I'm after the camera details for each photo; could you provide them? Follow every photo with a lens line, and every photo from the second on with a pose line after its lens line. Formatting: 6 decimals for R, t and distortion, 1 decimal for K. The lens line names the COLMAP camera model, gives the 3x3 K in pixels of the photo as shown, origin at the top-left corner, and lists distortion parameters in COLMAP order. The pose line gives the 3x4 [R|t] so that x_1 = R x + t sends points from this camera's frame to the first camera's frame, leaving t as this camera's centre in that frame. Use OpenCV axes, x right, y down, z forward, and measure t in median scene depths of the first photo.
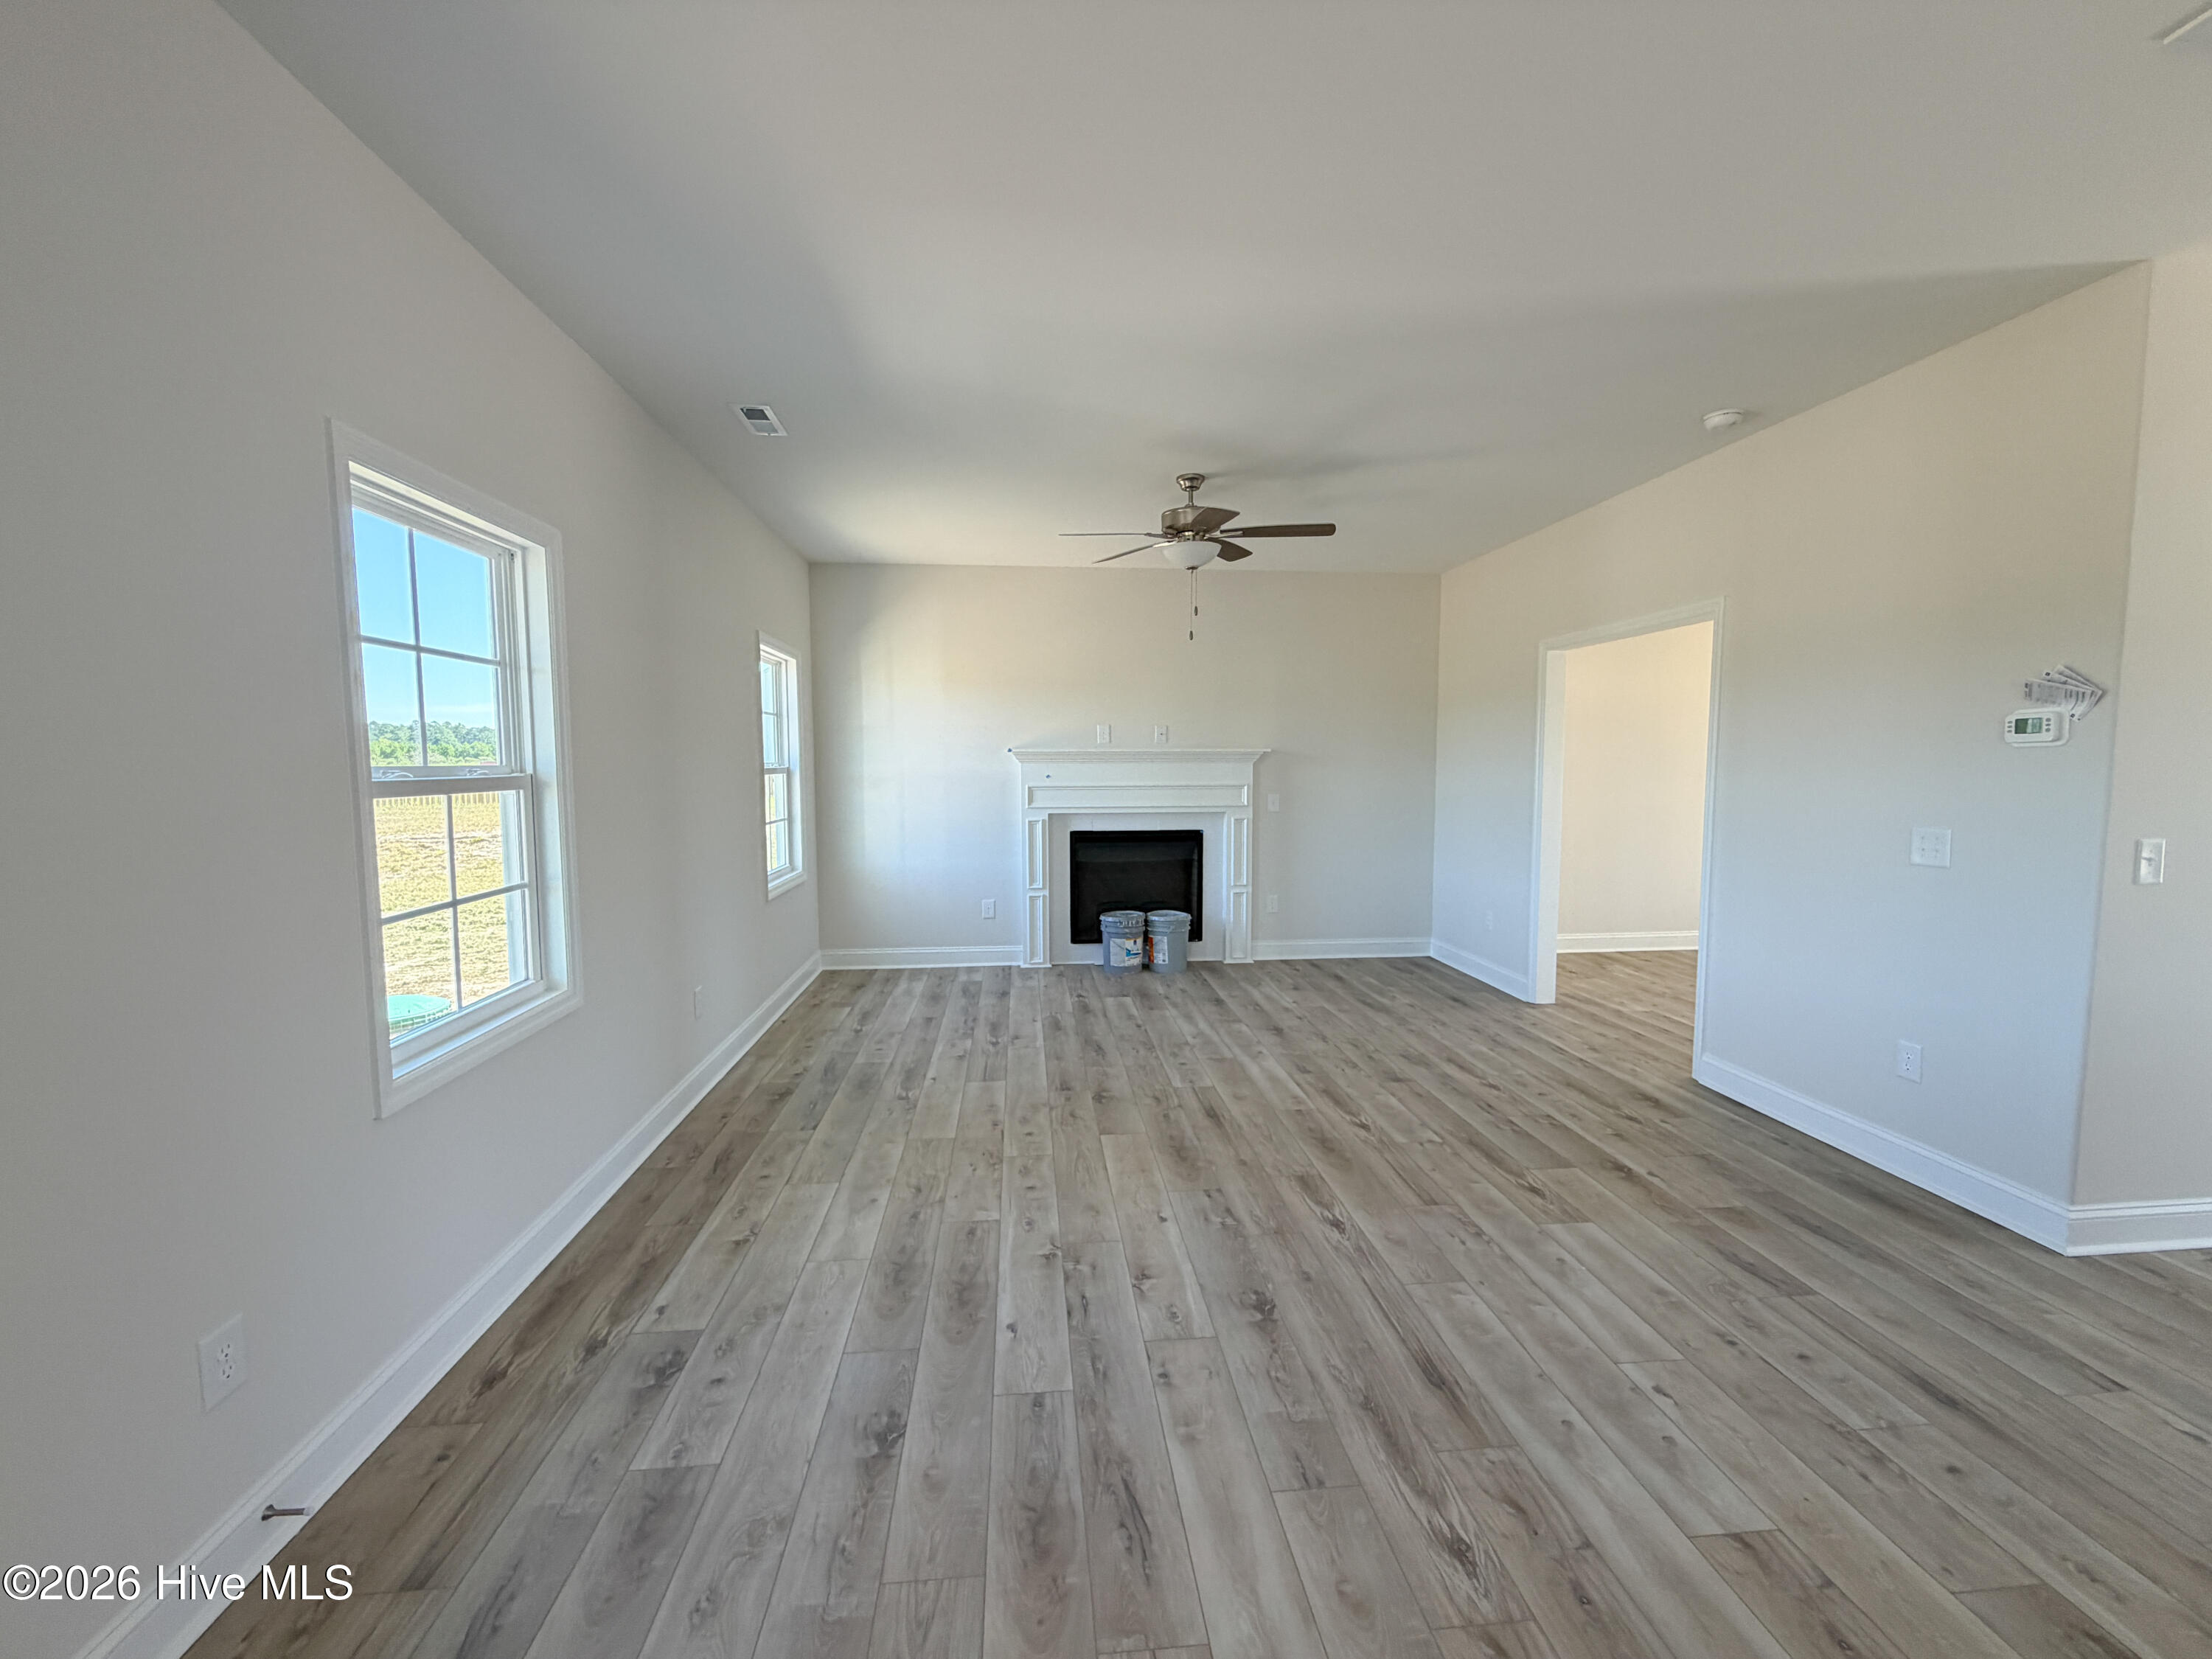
lens RADIAL K [[888.2, 0, 1098.9], [0, 888.2, 826.5], [0, 0, 1]] dist [-0.000179, 0.000486]
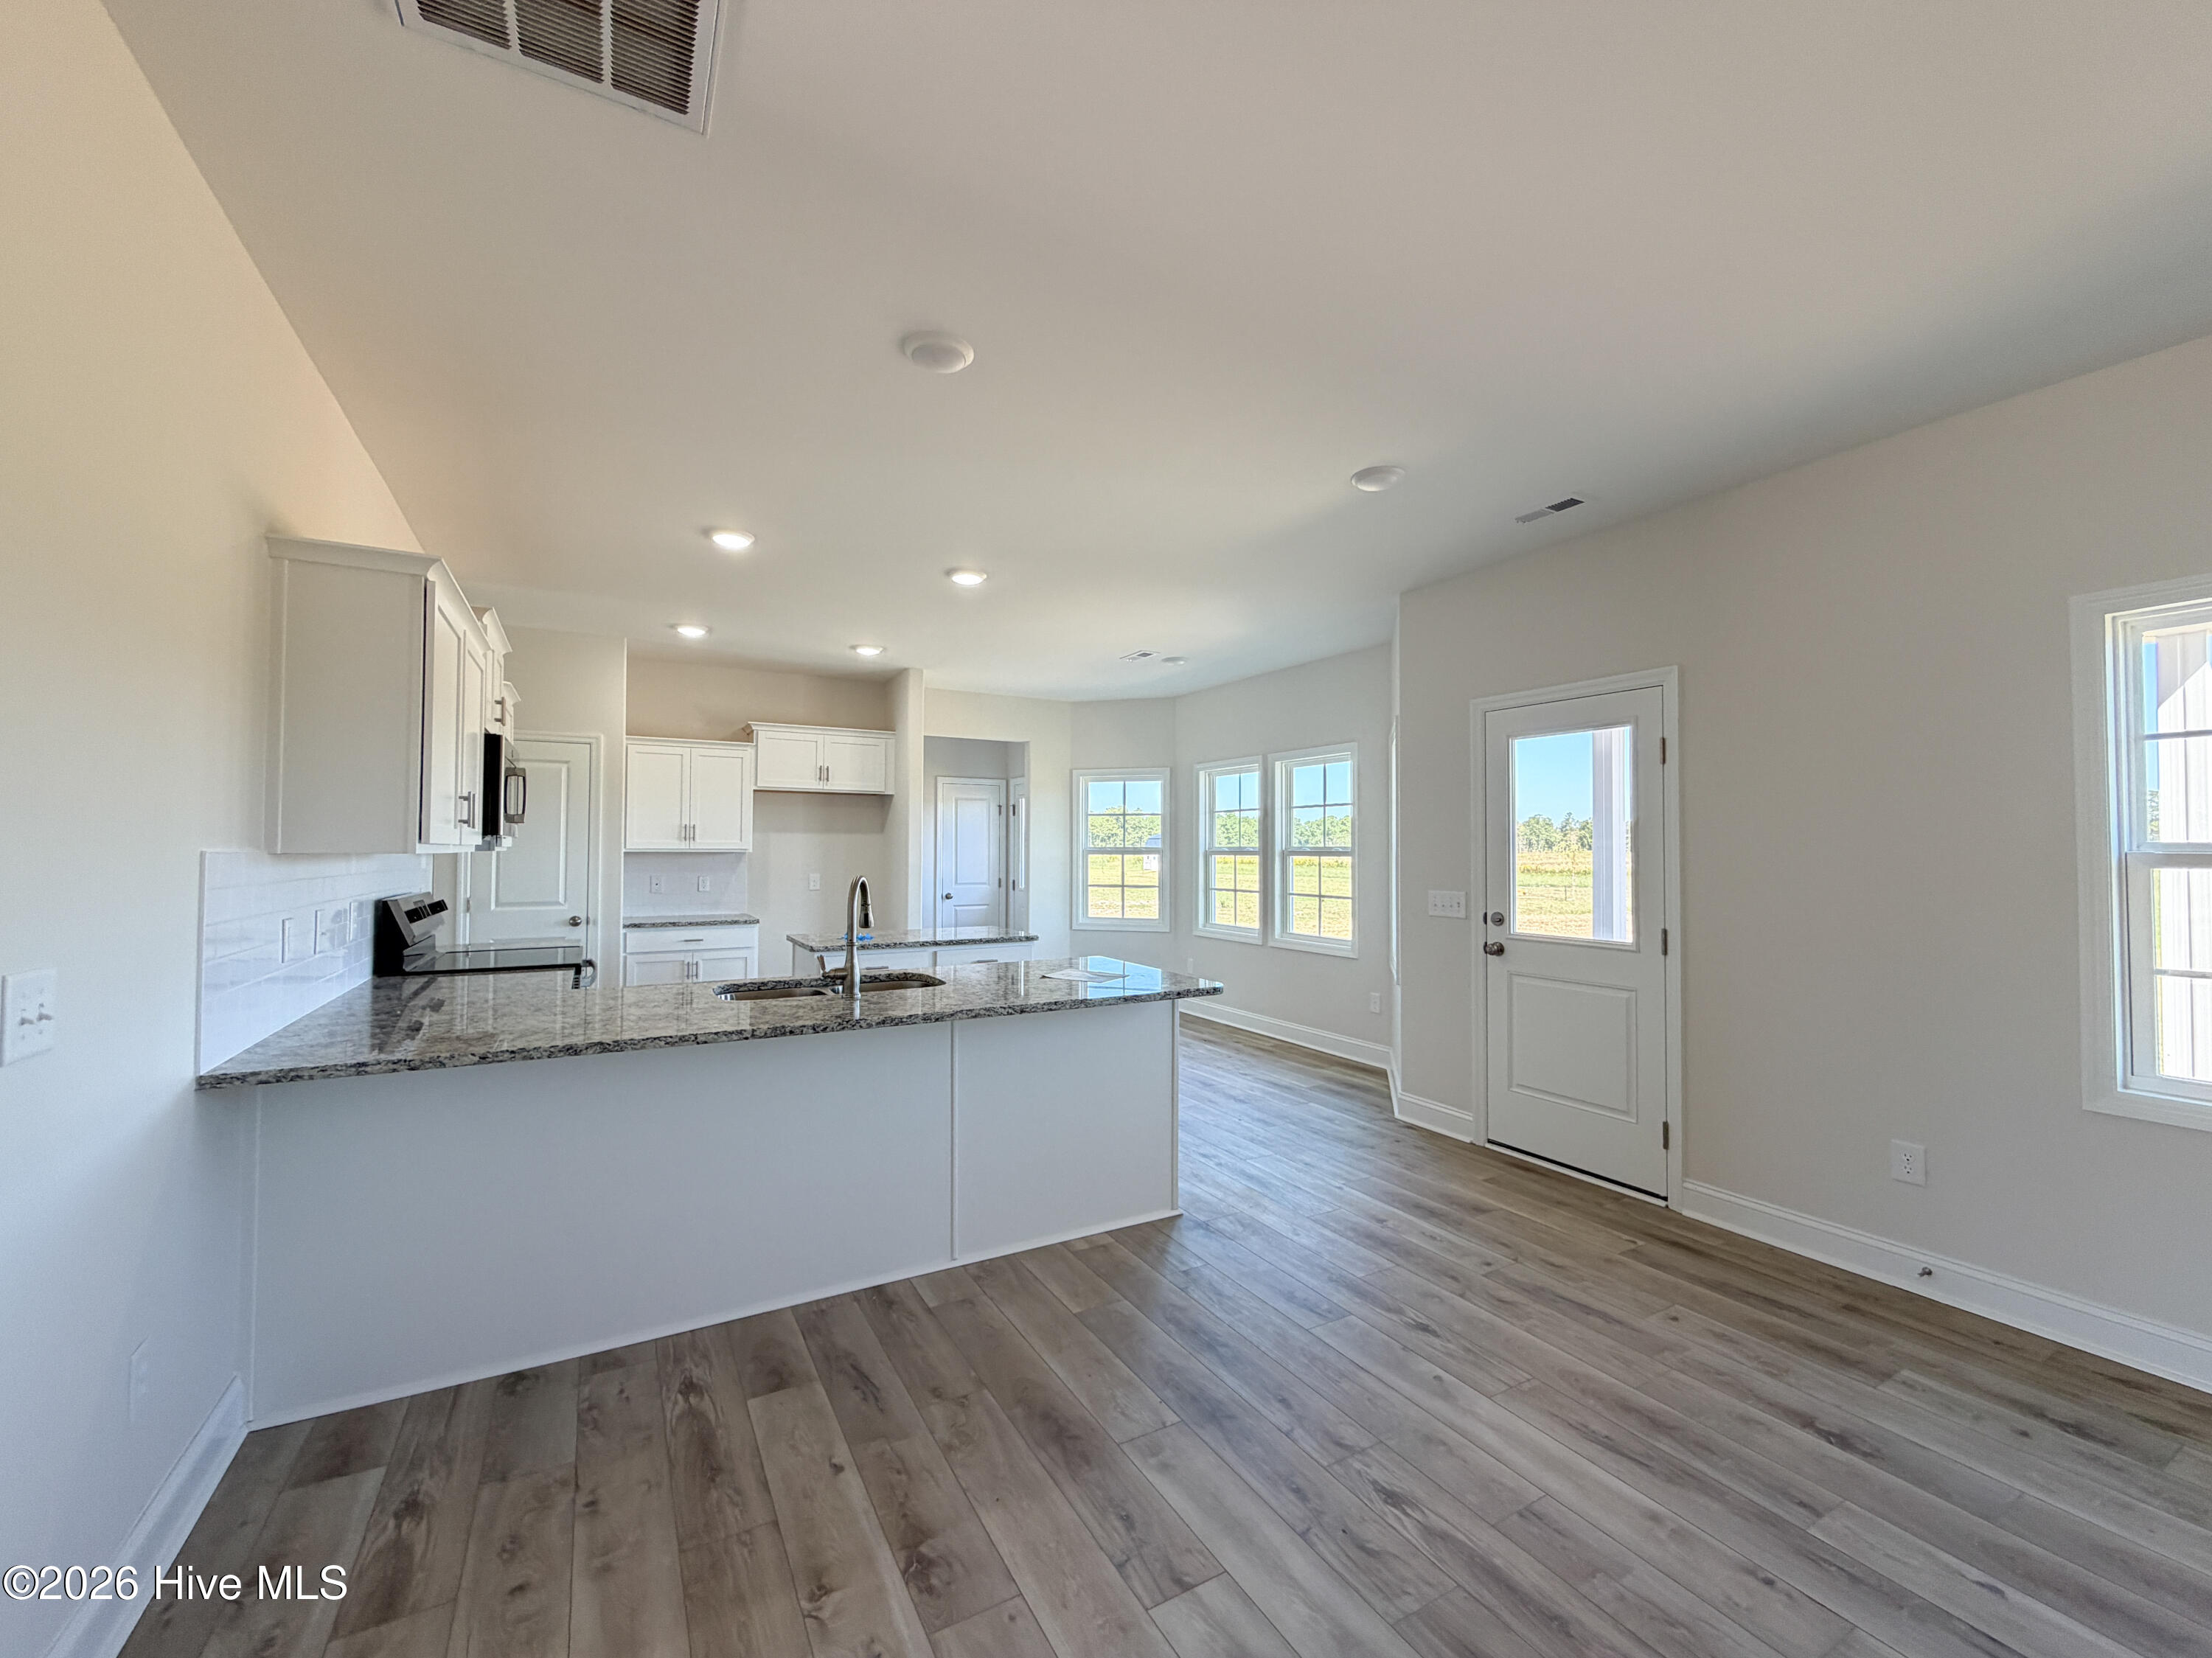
lens RADIAL K [[894.6, 0, 1094.9], [0, 894.6, 829.6], [0, 0, 1]] dist [-0.000218, 0.000268]
pose [[-0.912222, -0.006581, -0.409643, 1.179140], [-0.030127, 0.998242, 0.051051, -0.115470], [0.408587, 0.058912, -0.910816, 1.752236]]
